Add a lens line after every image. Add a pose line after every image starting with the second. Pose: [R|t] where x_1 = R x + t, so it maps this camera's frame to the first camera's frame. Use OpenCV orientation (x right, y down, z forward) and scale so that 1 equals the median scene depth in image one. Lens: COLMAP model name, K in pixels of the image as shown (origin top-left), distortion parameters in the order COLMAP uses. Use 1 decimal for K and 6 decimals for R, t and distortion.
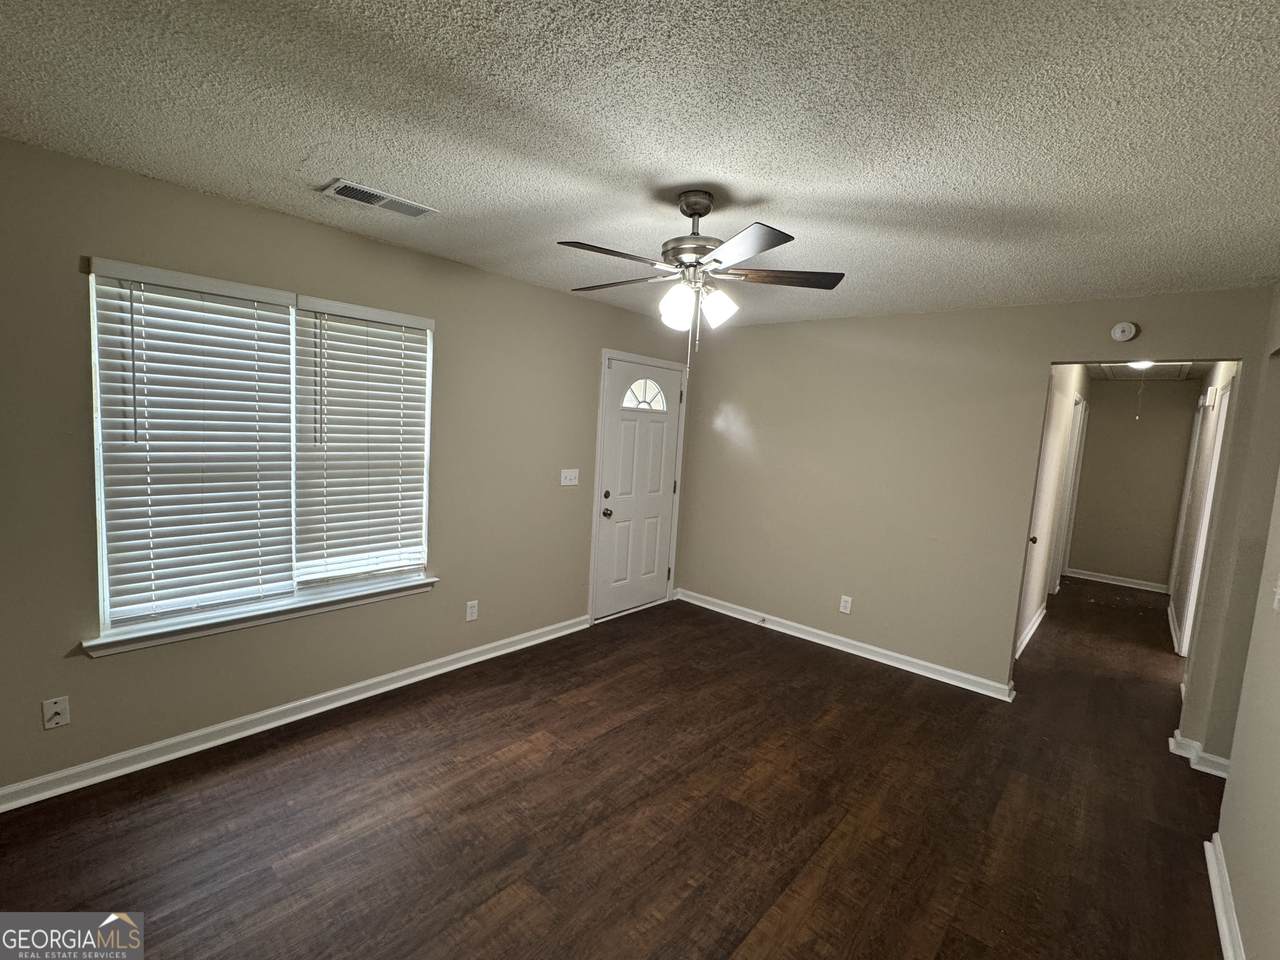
lens RADIAL K [[568.6, 0, 634.1], [0, 568.6, 481.6], [0, 0, 1]] dist [0.003965, 0.000126]
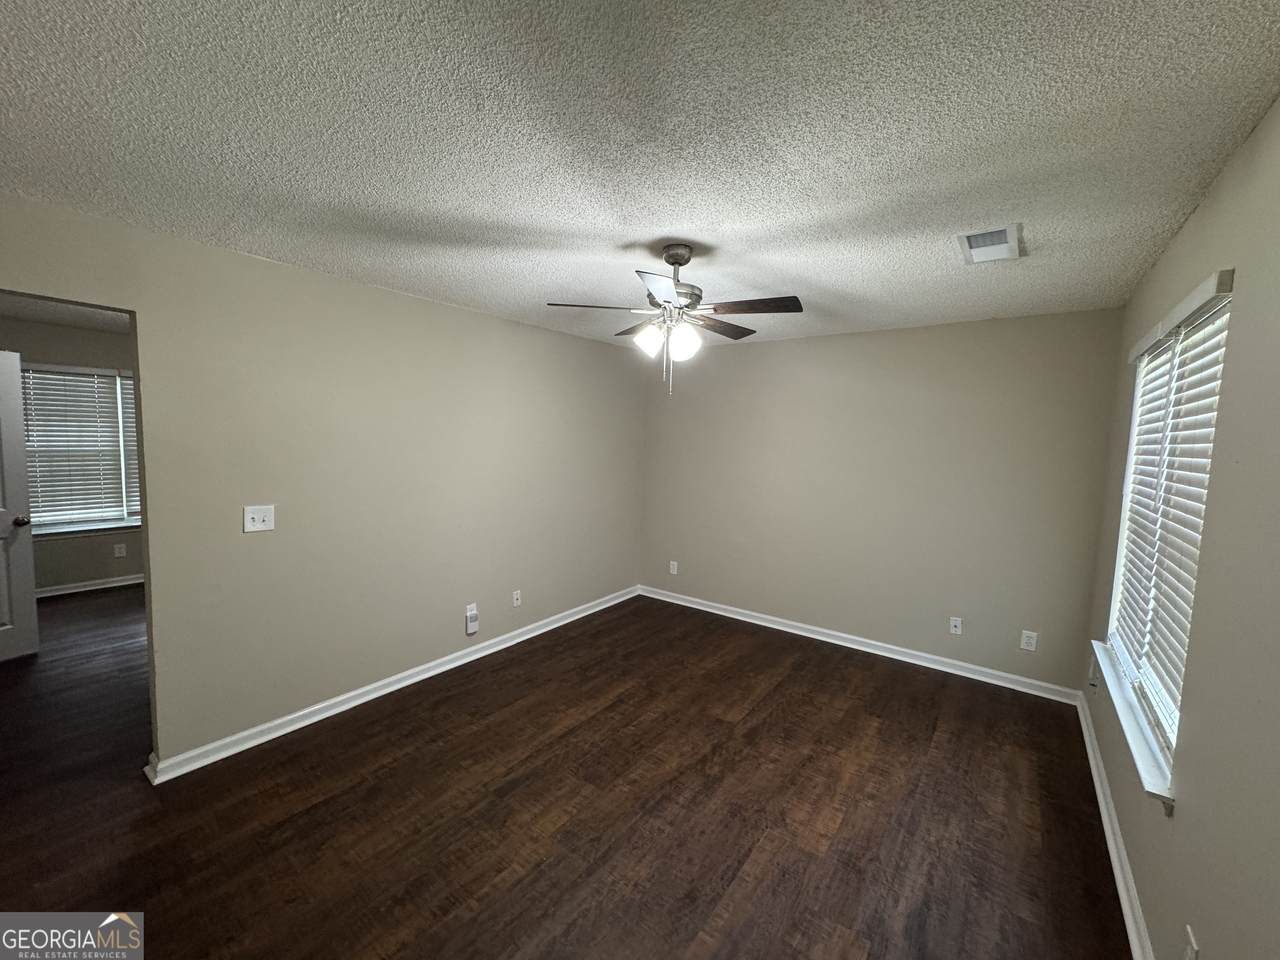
lens RADIAL K [[513.6, 0, 635.5], [0, 513.6, 480.5], [0, 0, 1]] dist [0.000872, 0.000040]
pose [[-0.992745, -0.076646, -0.092647, 0.236081], [-0.092735, 0.978509, 0.184173, -0.195248], [0.076540, 0.191428, -0.978518, 1.940588]]
